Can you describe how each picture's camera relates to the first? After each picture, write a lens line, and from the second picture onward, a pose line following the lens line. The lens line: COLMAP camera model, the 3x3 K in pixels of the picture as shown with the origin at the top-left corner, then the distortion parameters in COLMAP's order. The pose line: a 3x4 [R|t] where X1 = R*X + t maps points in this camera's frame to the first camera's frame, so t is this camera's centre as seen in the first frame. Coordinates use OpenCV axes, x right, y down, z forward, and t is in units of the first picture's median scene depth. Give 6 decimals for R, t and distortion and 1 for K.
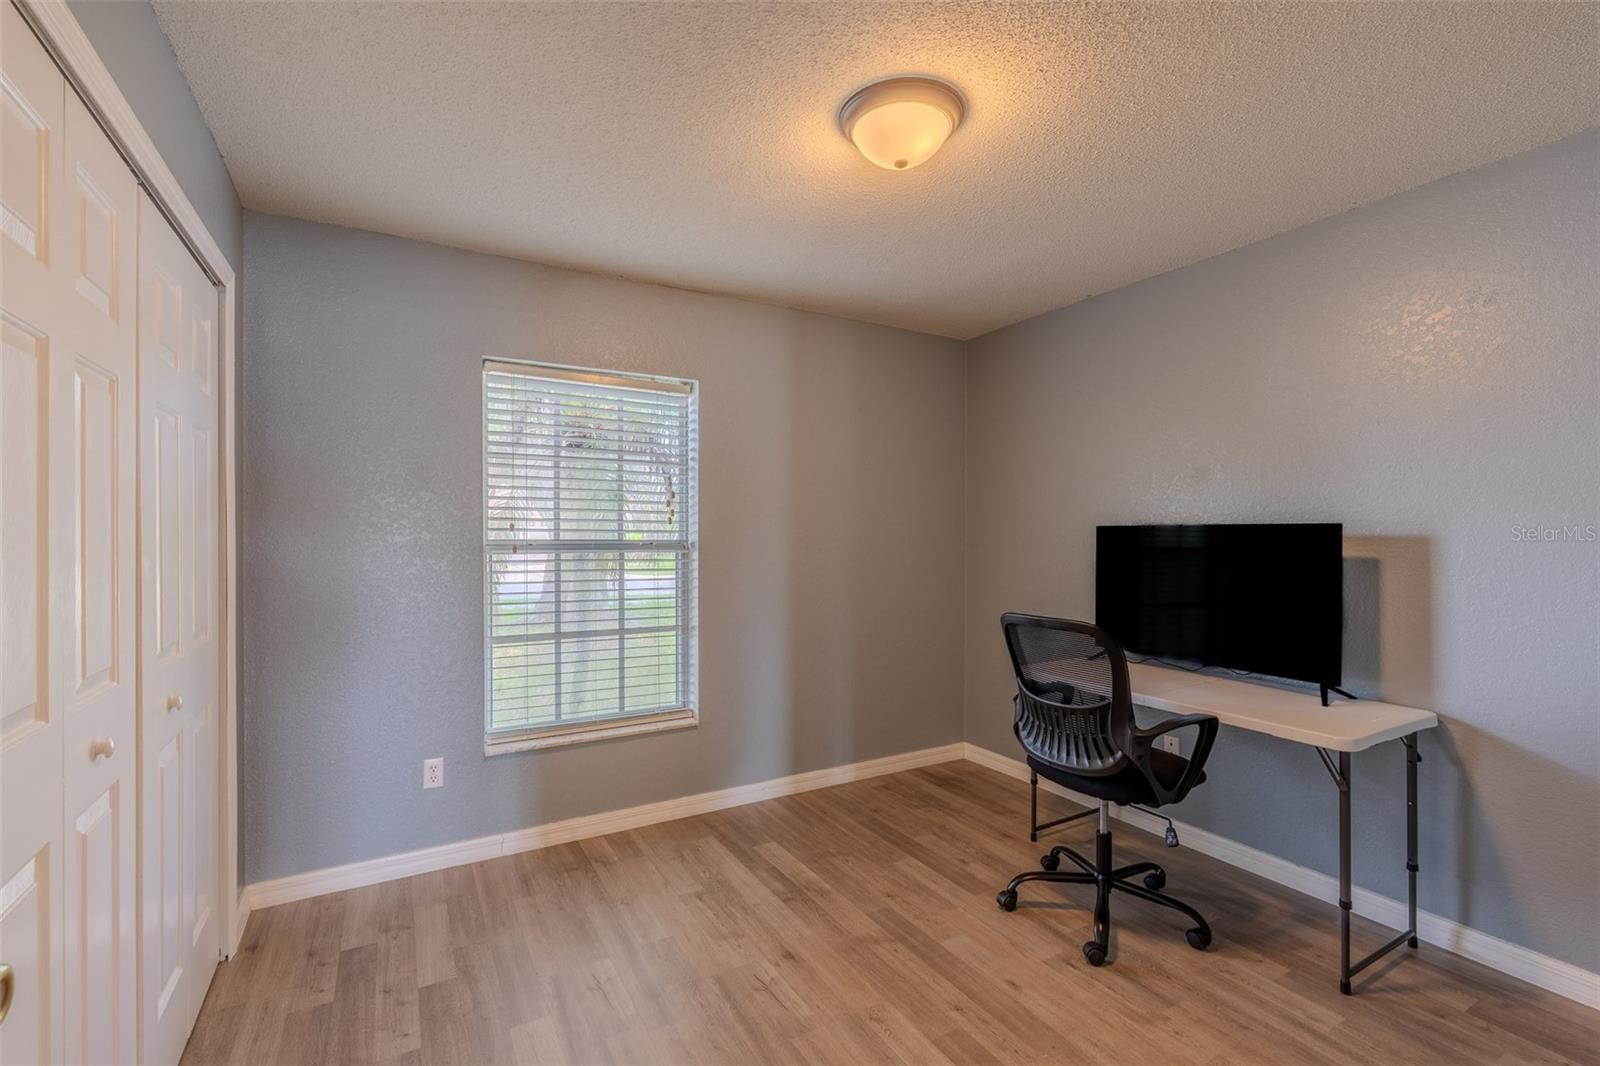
lens RADIAL K [[725.2, 0, 800.0], [0, 725.2, 533.0], [0, 0, 1]] dist [0.000239, -0.000029]
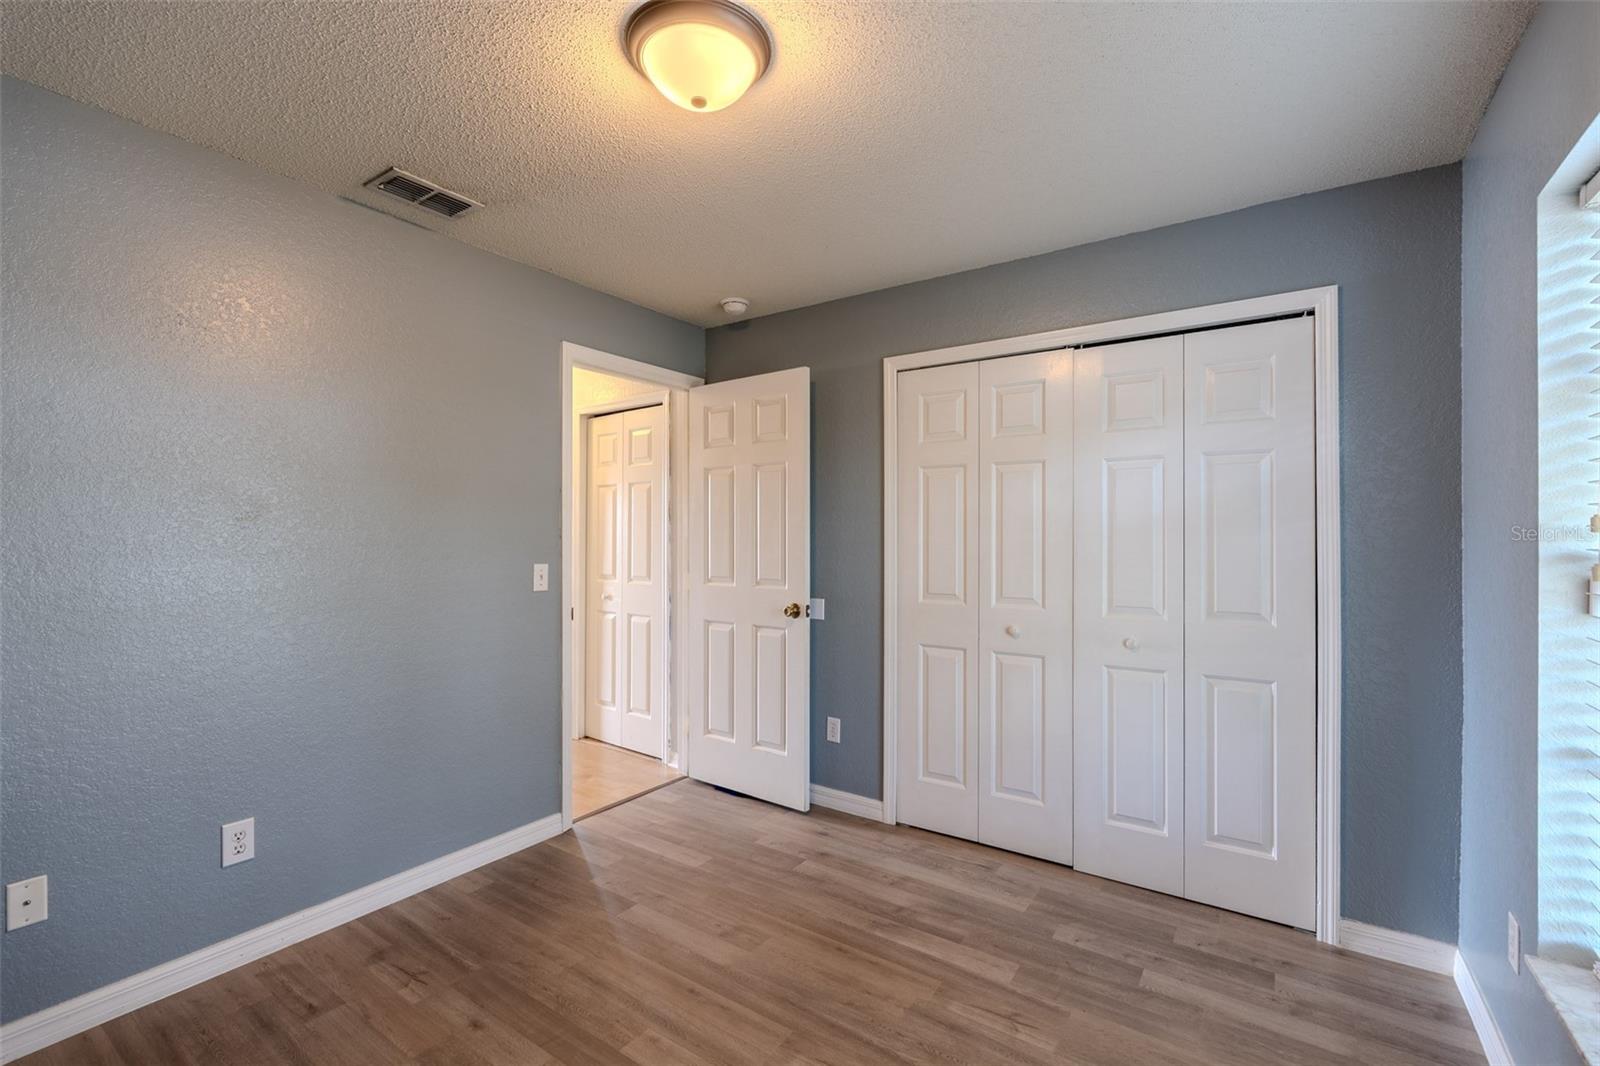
lens RADIAL K [[698.5, 0, 800.0], [0, 698.5, 533.0], [0, 0, 1]] dist [-0.000629, -0.000337]
pose [[-0.909521, -0.004452, -0.415633, 0.361885], [-0.002257, 0.999981, -0.005772, 0.000604], [0.415651, -0.004312, -0.909514, 1.756300]]
